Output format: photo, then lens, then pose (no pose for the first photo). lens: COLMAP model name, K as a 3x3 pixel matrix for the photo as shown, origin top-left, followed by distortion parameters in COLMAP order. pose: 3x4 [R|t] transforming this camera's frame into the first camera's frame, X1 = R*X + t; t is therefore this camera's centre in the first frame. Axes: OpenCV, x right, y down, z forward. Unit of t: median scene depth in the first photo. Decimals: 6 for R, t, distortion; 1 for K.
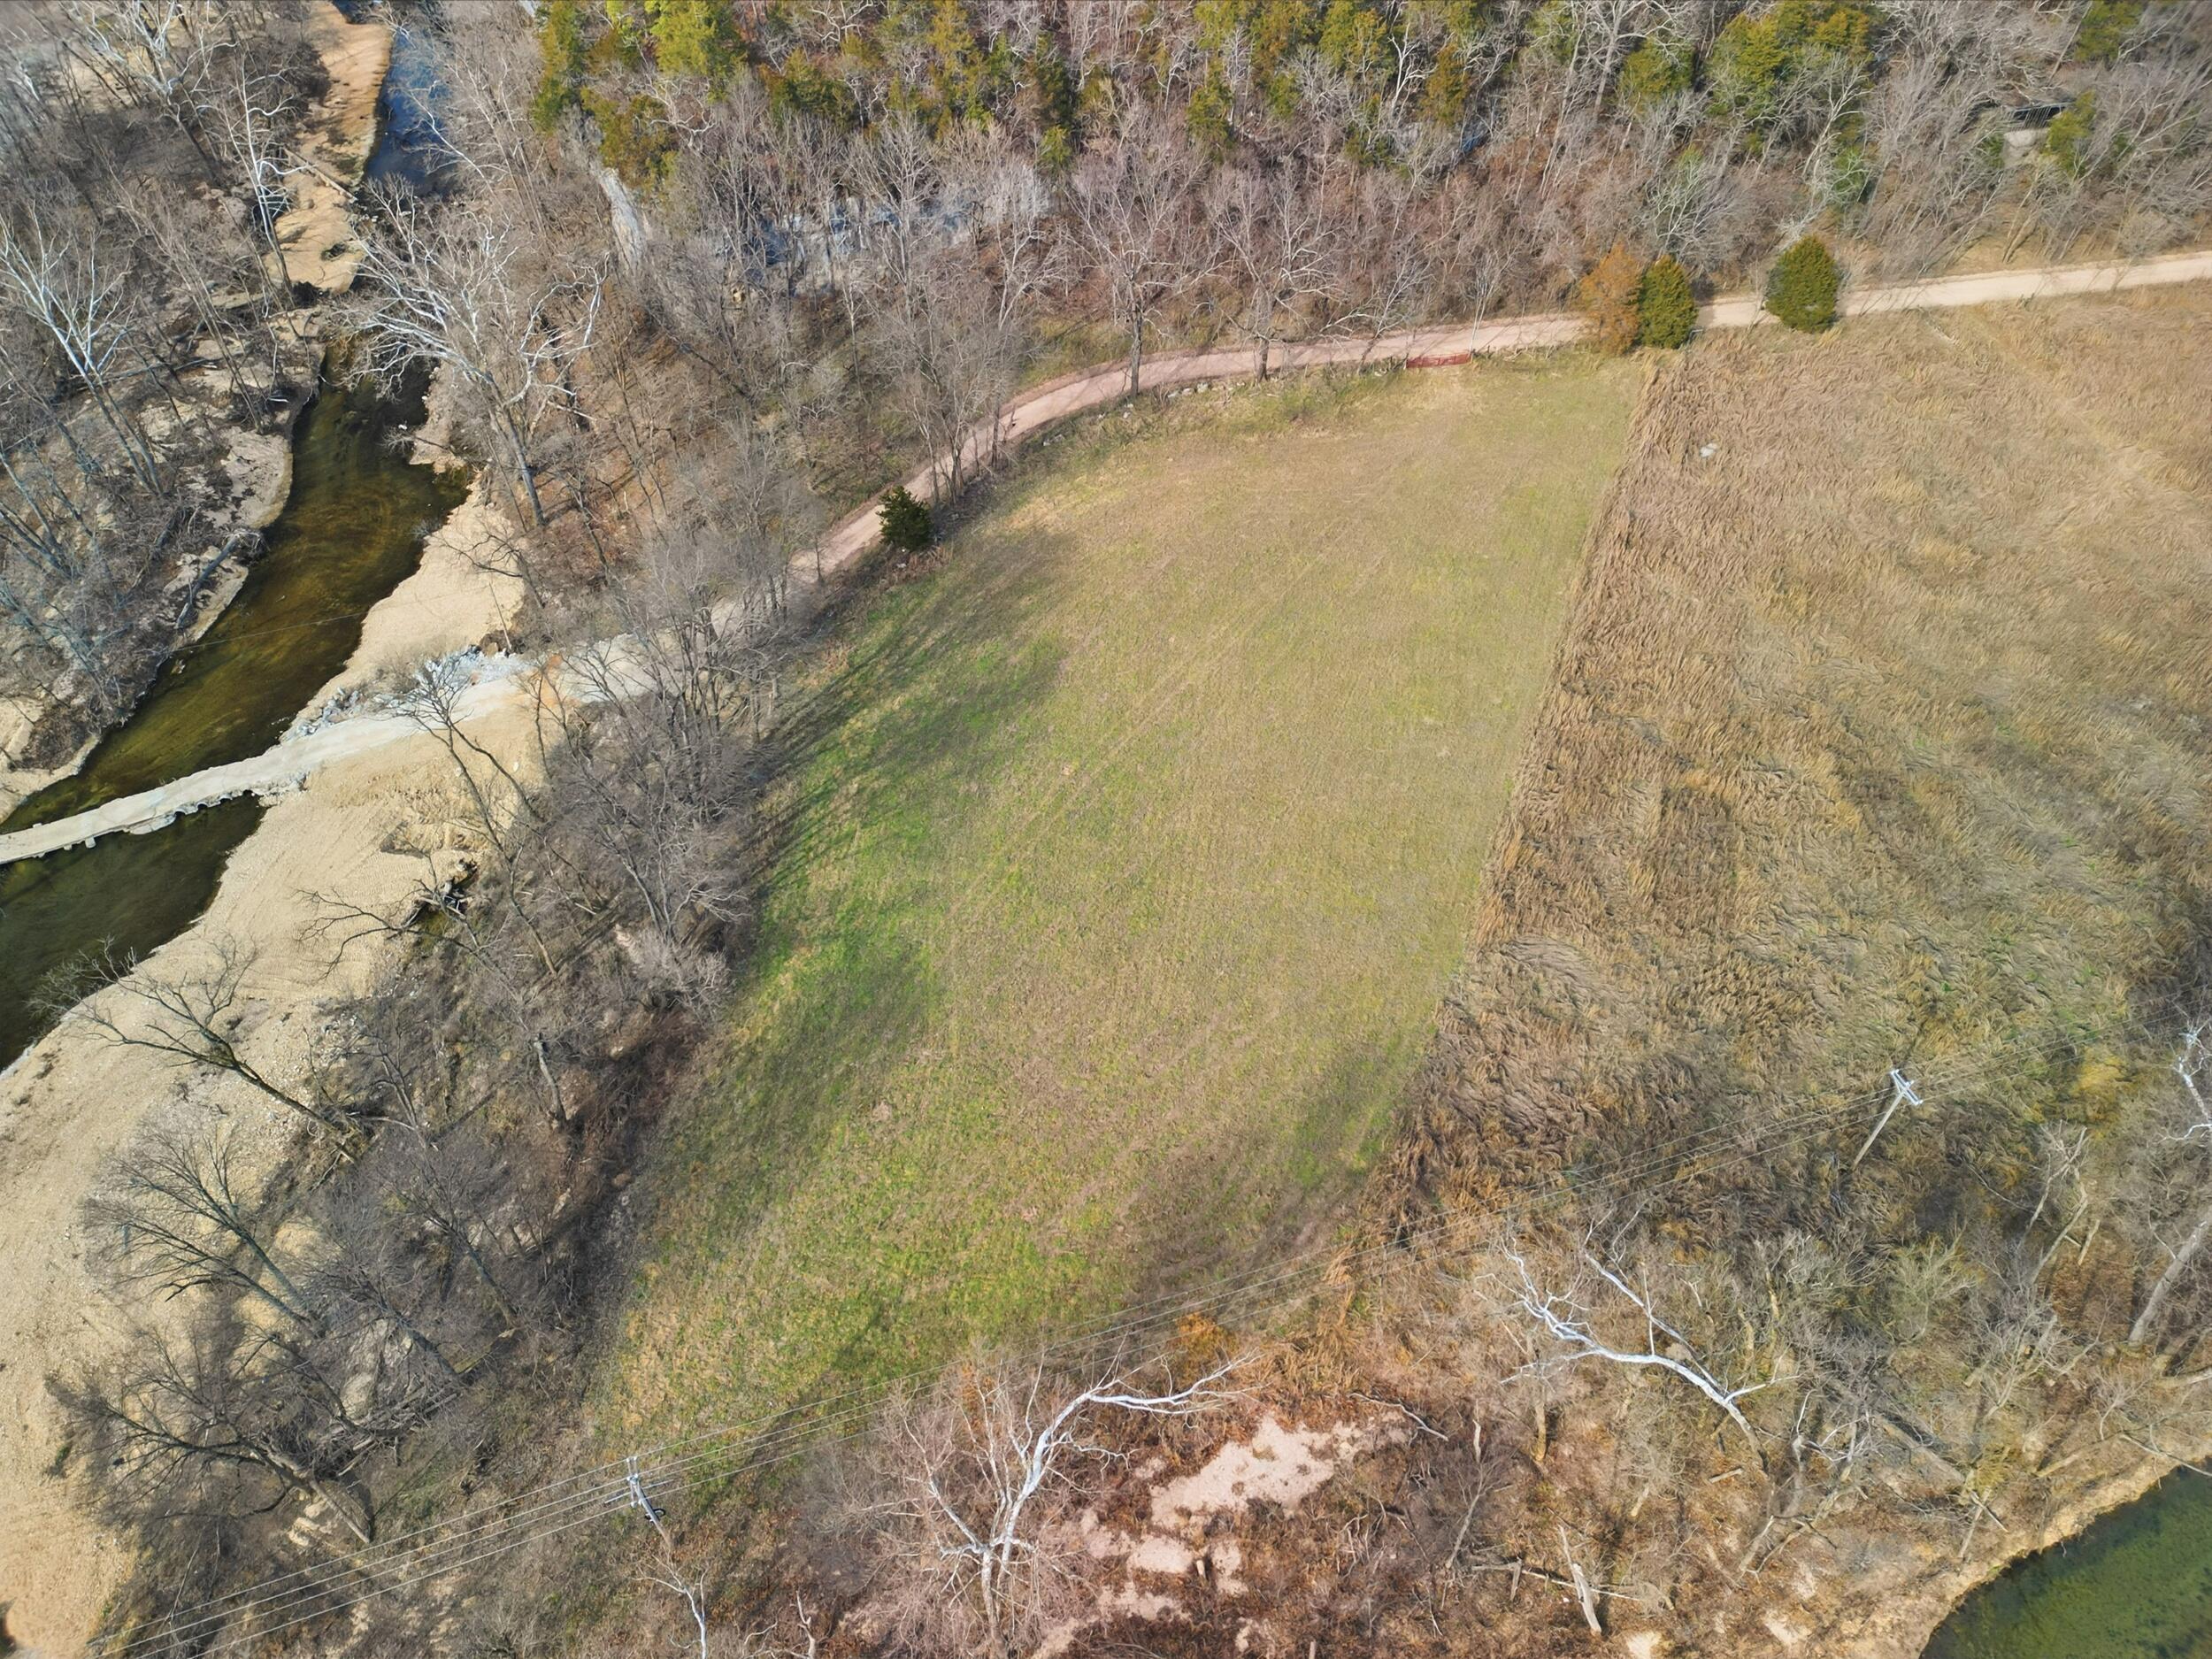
lens RADIAL K [[1529.7, 0, 1092.8], [0, 1529.7, 830.4], [0, 0, 1]] dist [0.080686, -0.068984]
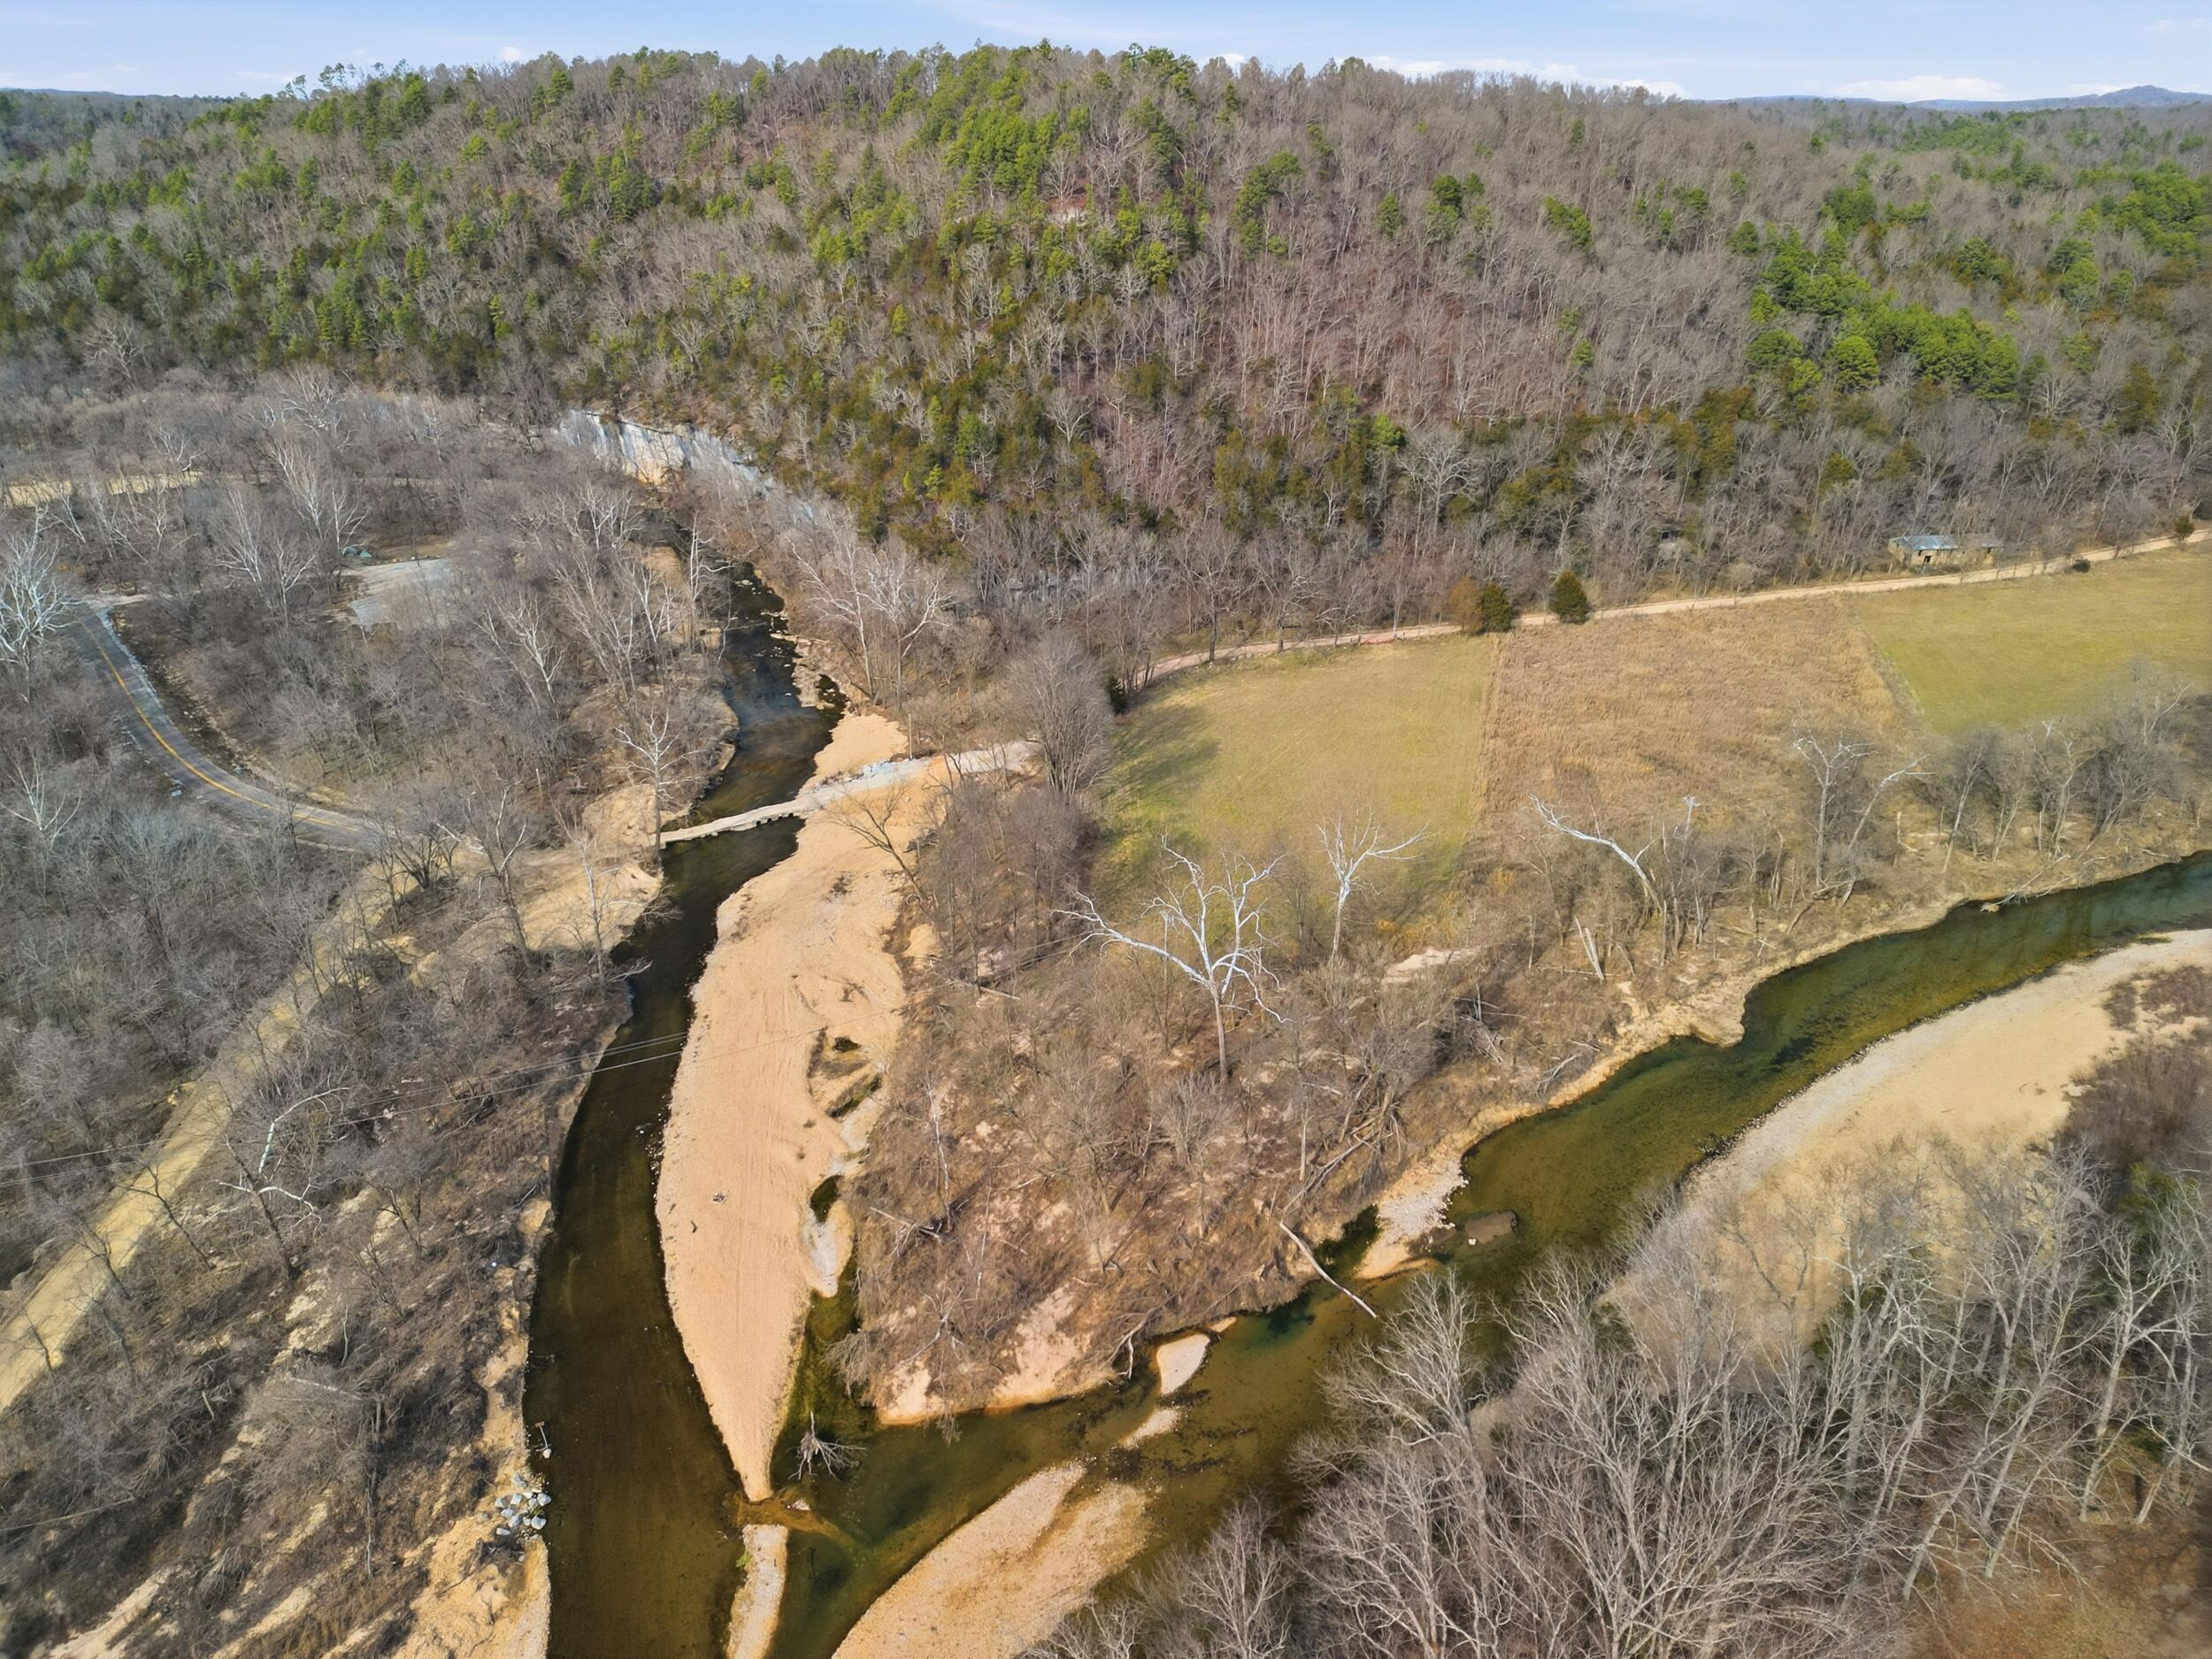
lens RADIAL K [[1535.5, 0, 1093.9], [0, 1535.5, 825.9], [0, 0, 1]] dist [0.078716, -0.070159]
pose [[0.992734, -0.050057, 0.109421, -0.303827], [0.088722, 0.918808, -0.384605, 0.544236], [-0.081285, 0.391518, 0.916573, -0.503108]]
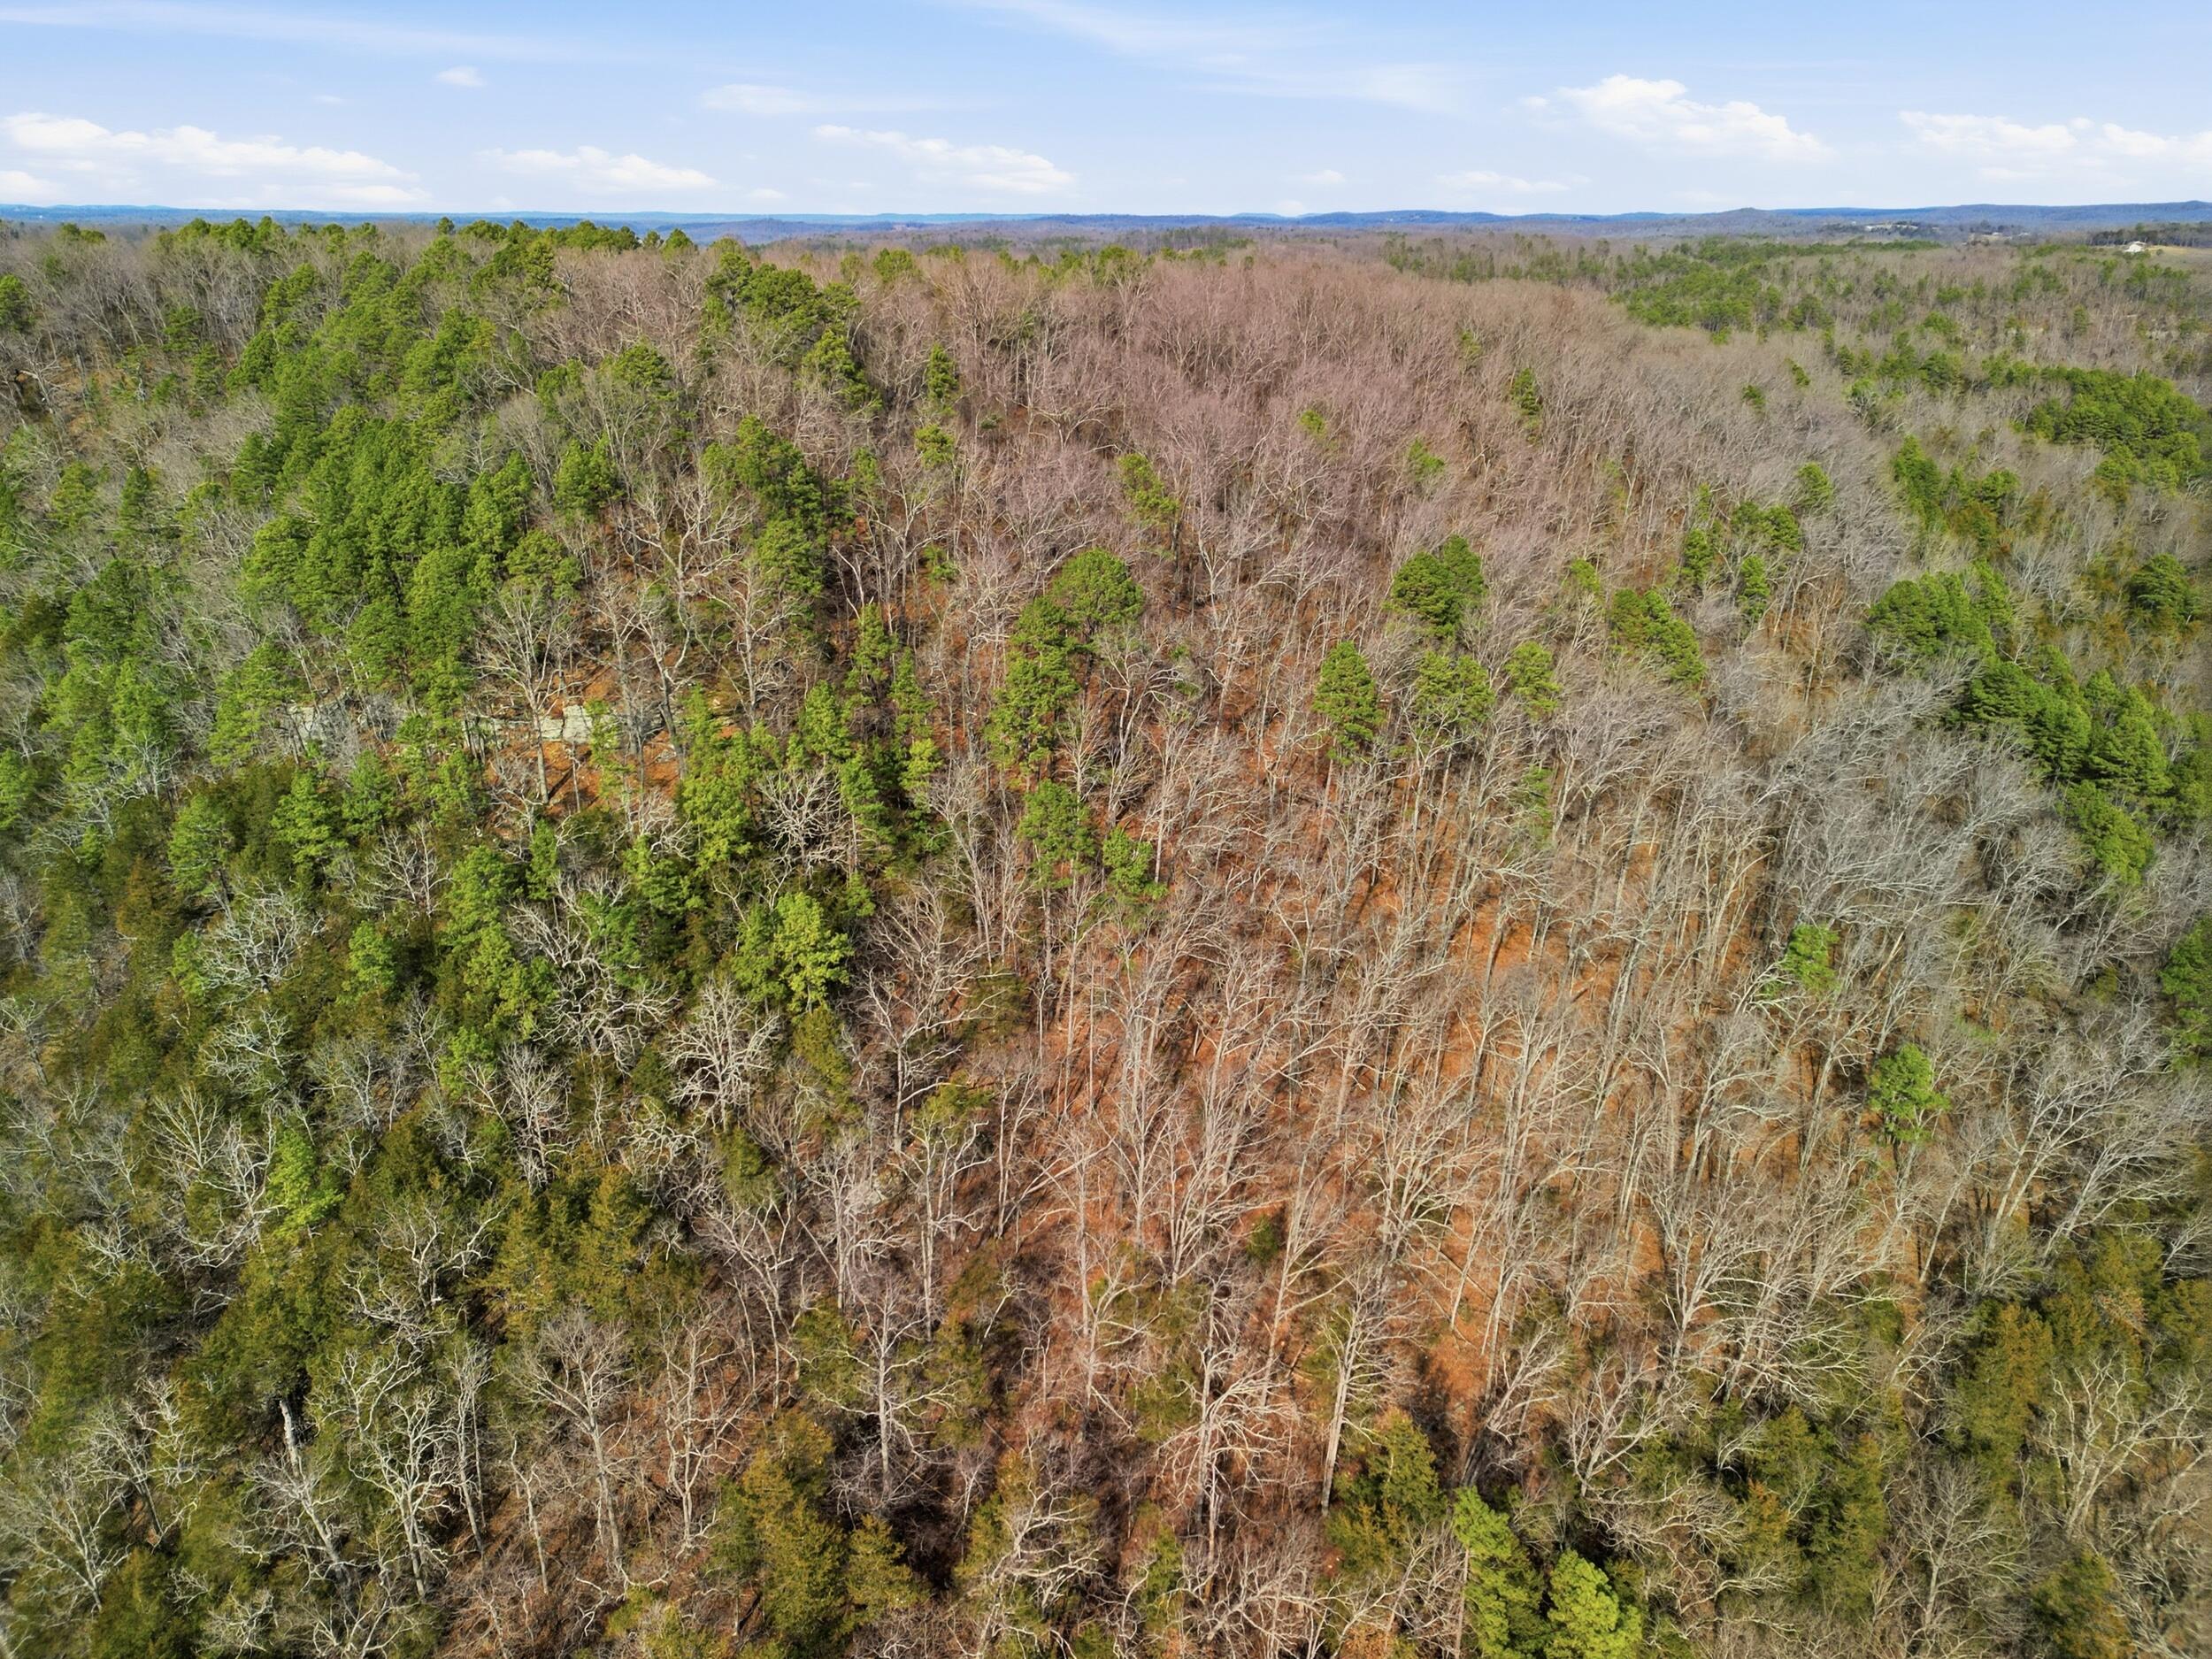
lens RADIAL K [[1535.5, 0, 1093.9], [0, 1535.5, 825.9], [0, 0, 1]] dist [0.078716, -0.070159]
pose [[0.947973, -0.113447, 0.297452, -0.022506], [0.232449, 0.885078, -0.403243, -0.715802], [-0.217521, 0.451406, 0.865400, 0.457070]]
